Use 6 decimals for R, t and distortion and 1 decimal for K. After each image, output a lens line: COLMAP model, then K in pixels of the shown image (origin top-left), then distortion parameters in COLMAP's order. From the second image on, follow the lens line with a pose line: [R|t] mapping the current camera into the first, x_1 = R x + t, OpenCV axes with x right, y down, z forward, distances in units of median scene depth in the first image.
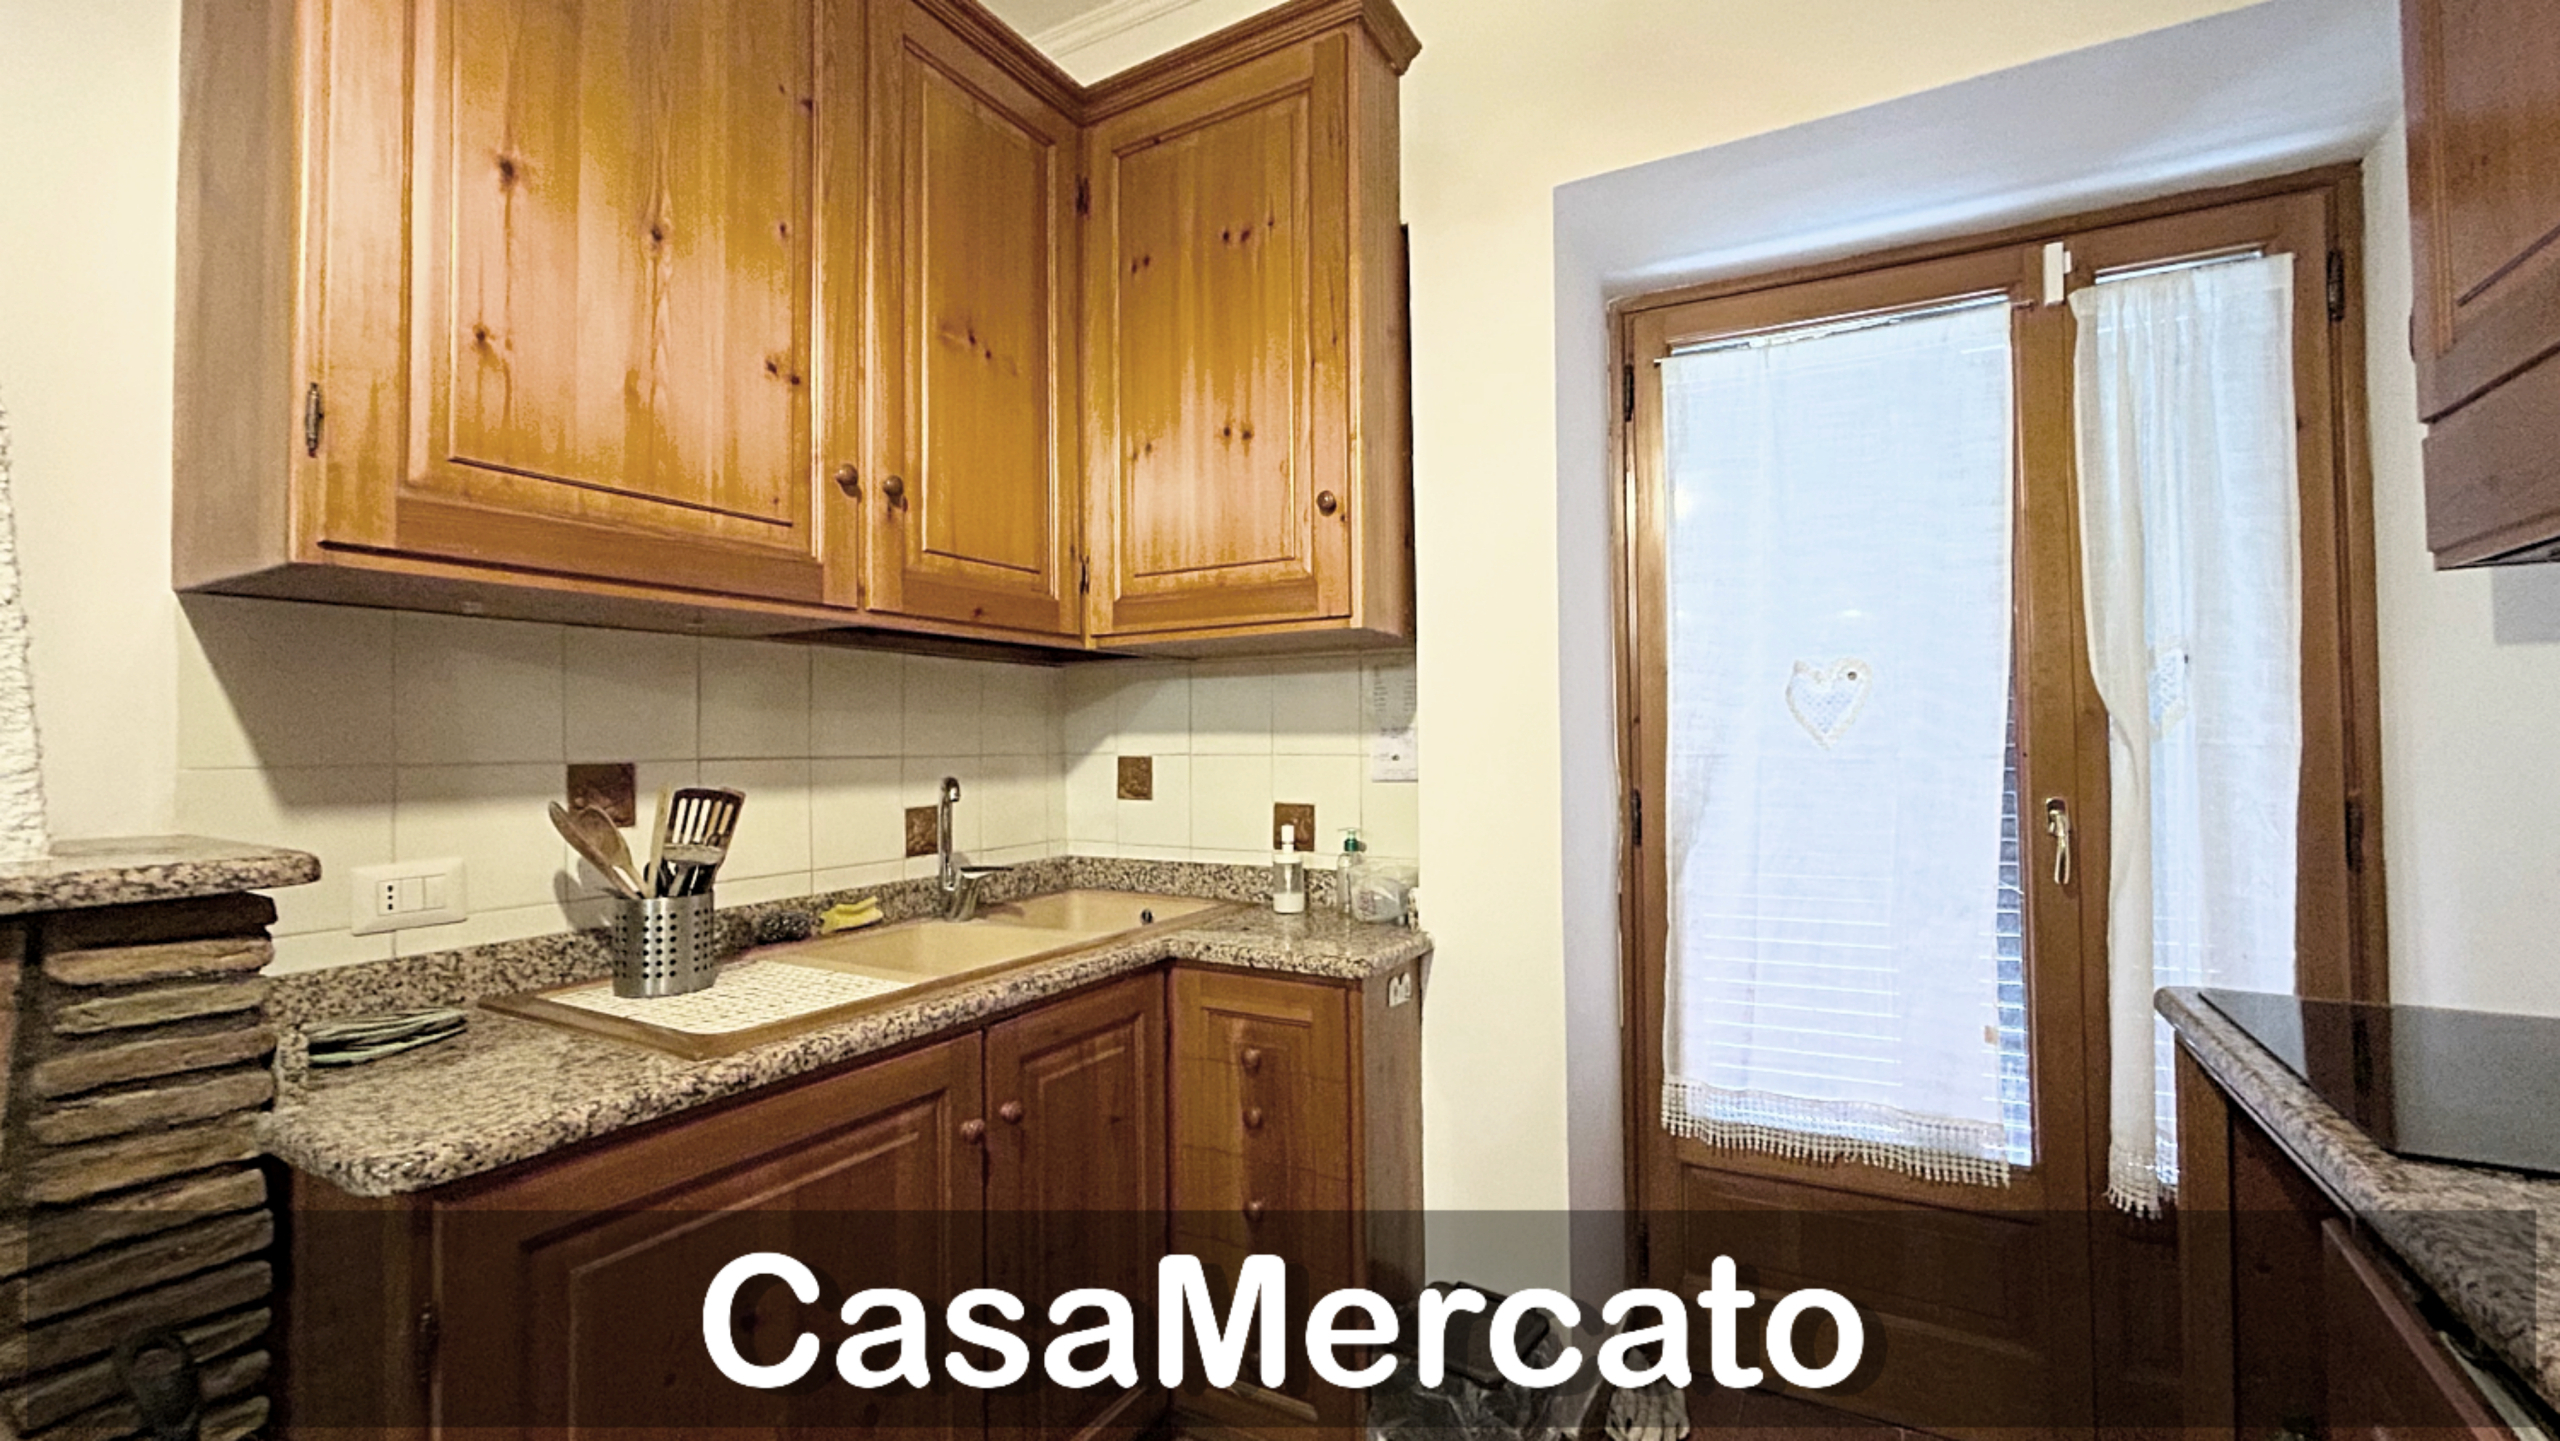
lens RADIAL K [[1035.2, 0, 1280.0], [0, 1035.2, 720.5], [0, 0, 1]] dist [-0.000608, 0.000048]
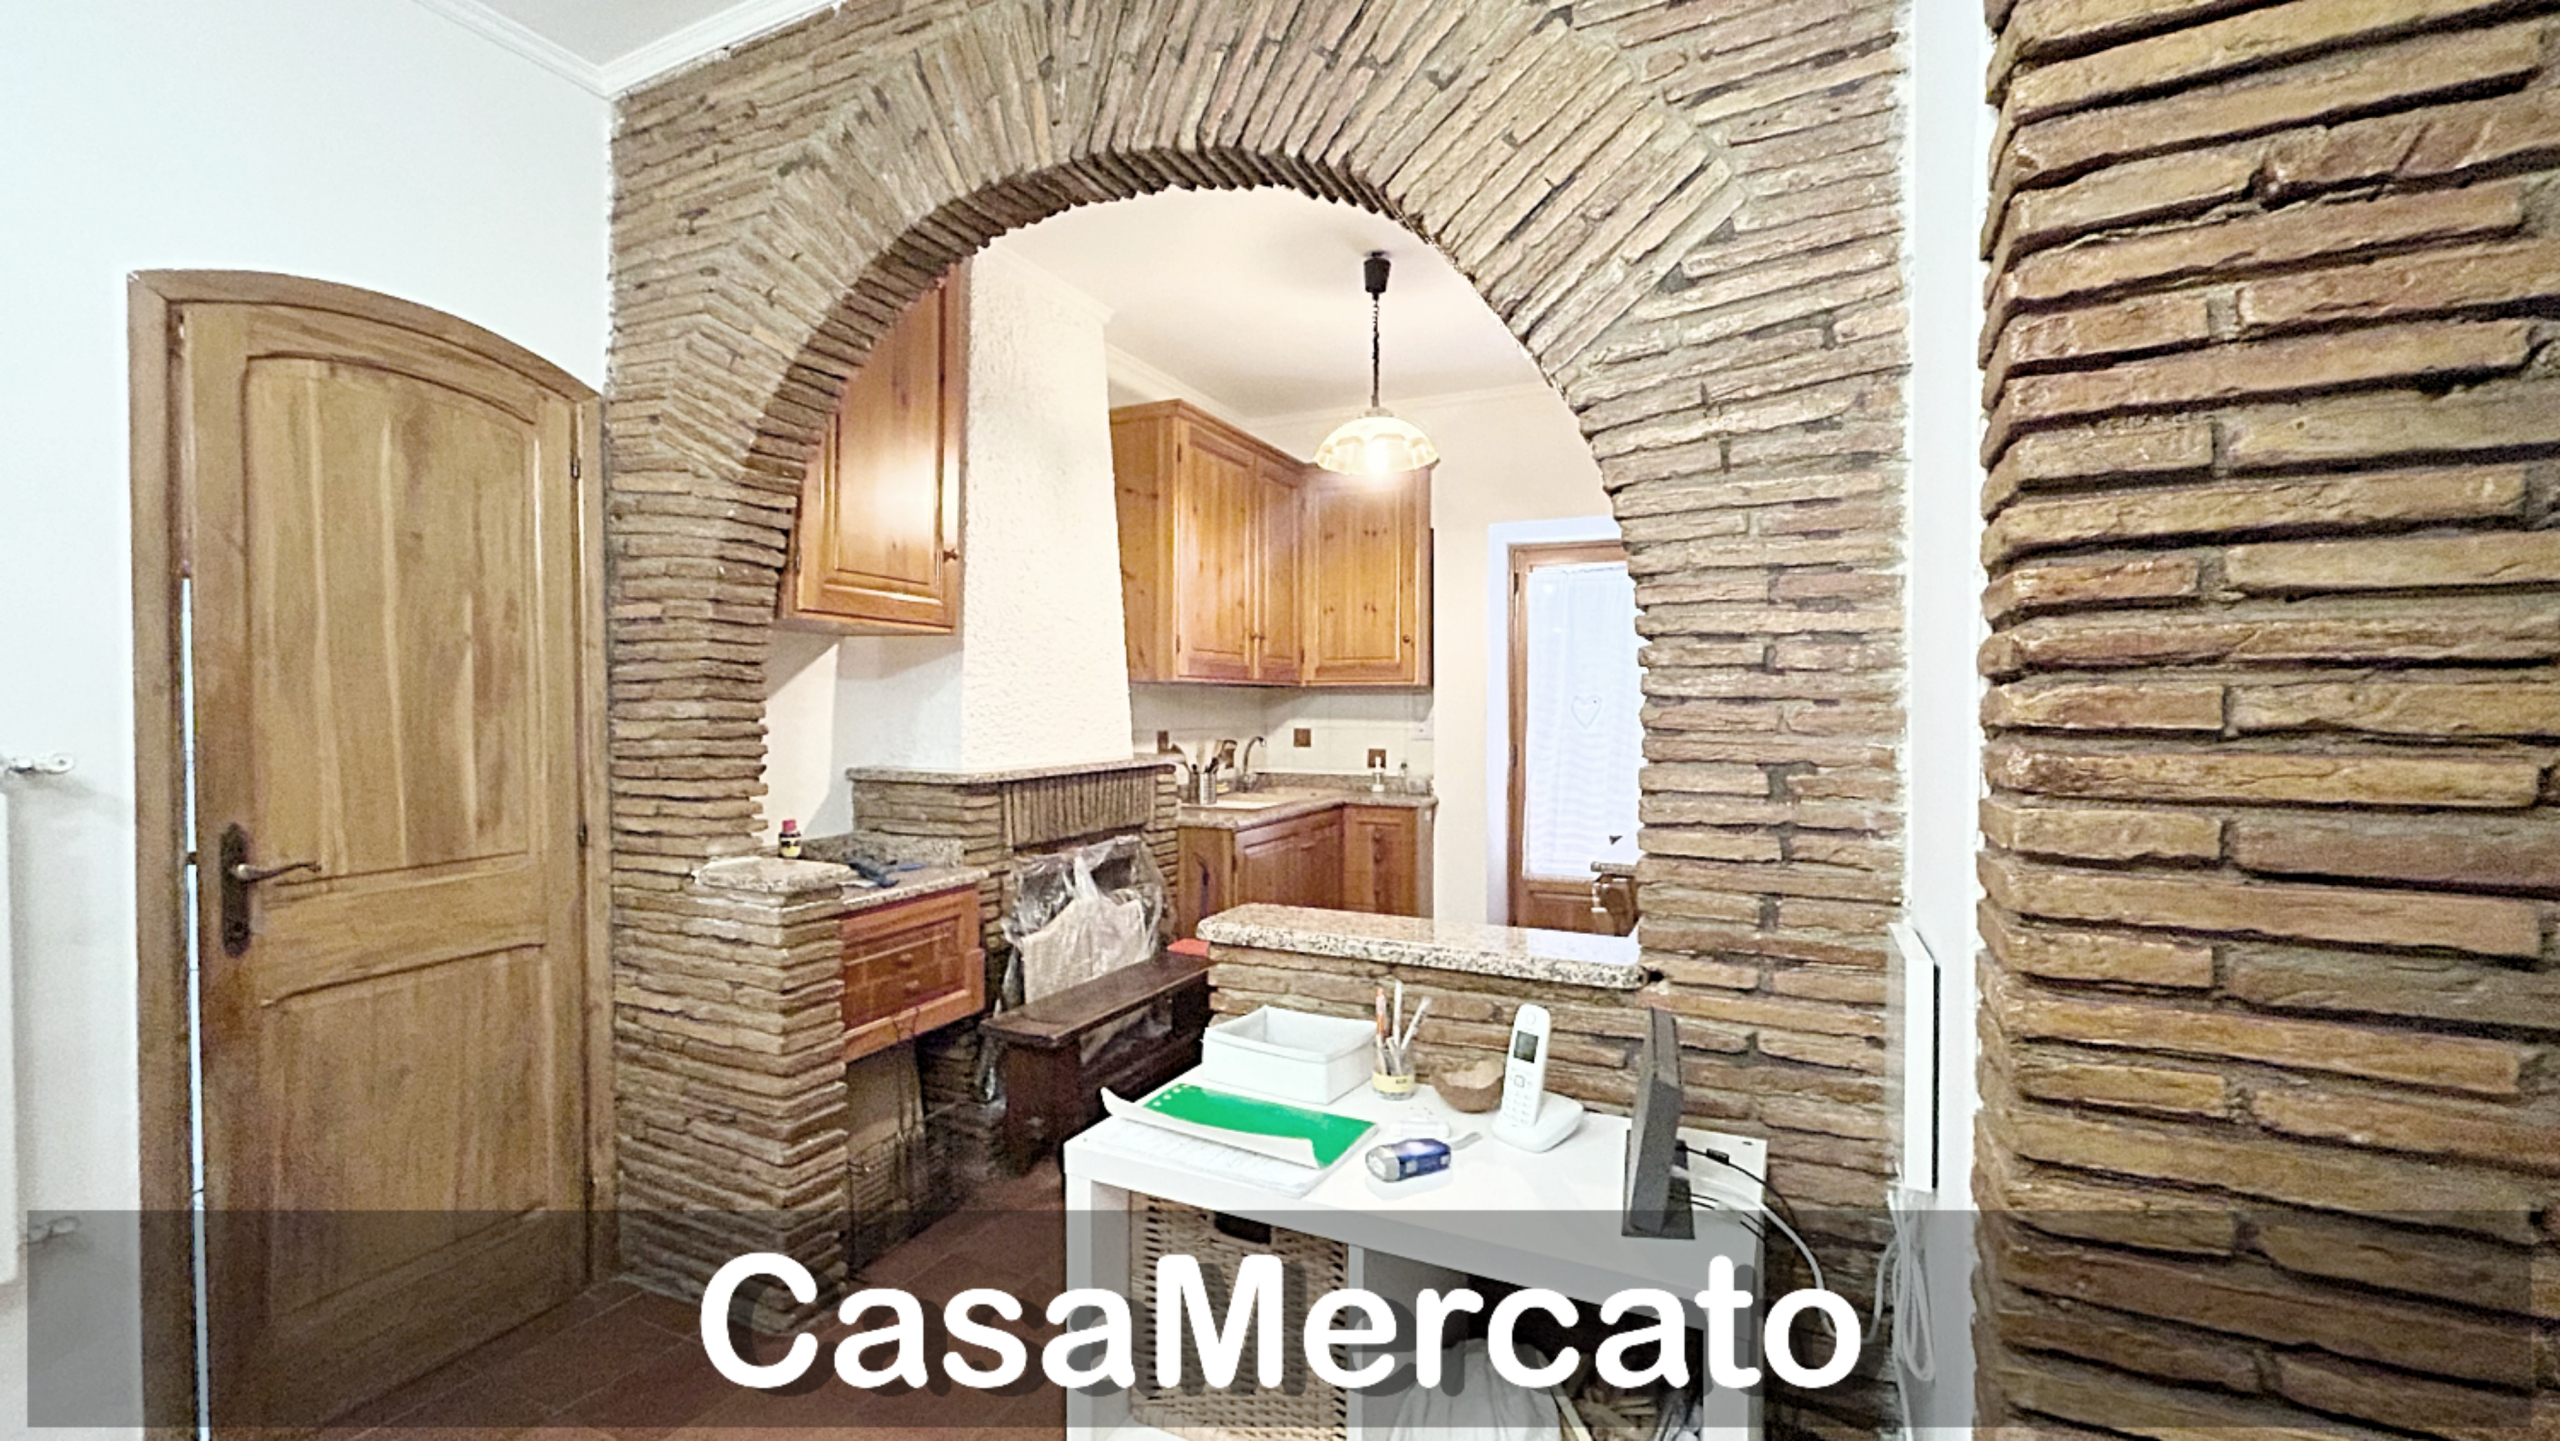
lens RADIAL K [[1045.3, 0, 1275.3], [0, 1045.3, 717.5], [0, 0, 1]] dist [-0.000986, -0.000658]
pose [[0.997158, 0.010120, 0.074650, -0.474013], [-0.012623, 0.999371, 0.033138, -0.082154], [-0.074267, -0.033986, 0.996659, -1.642889]]
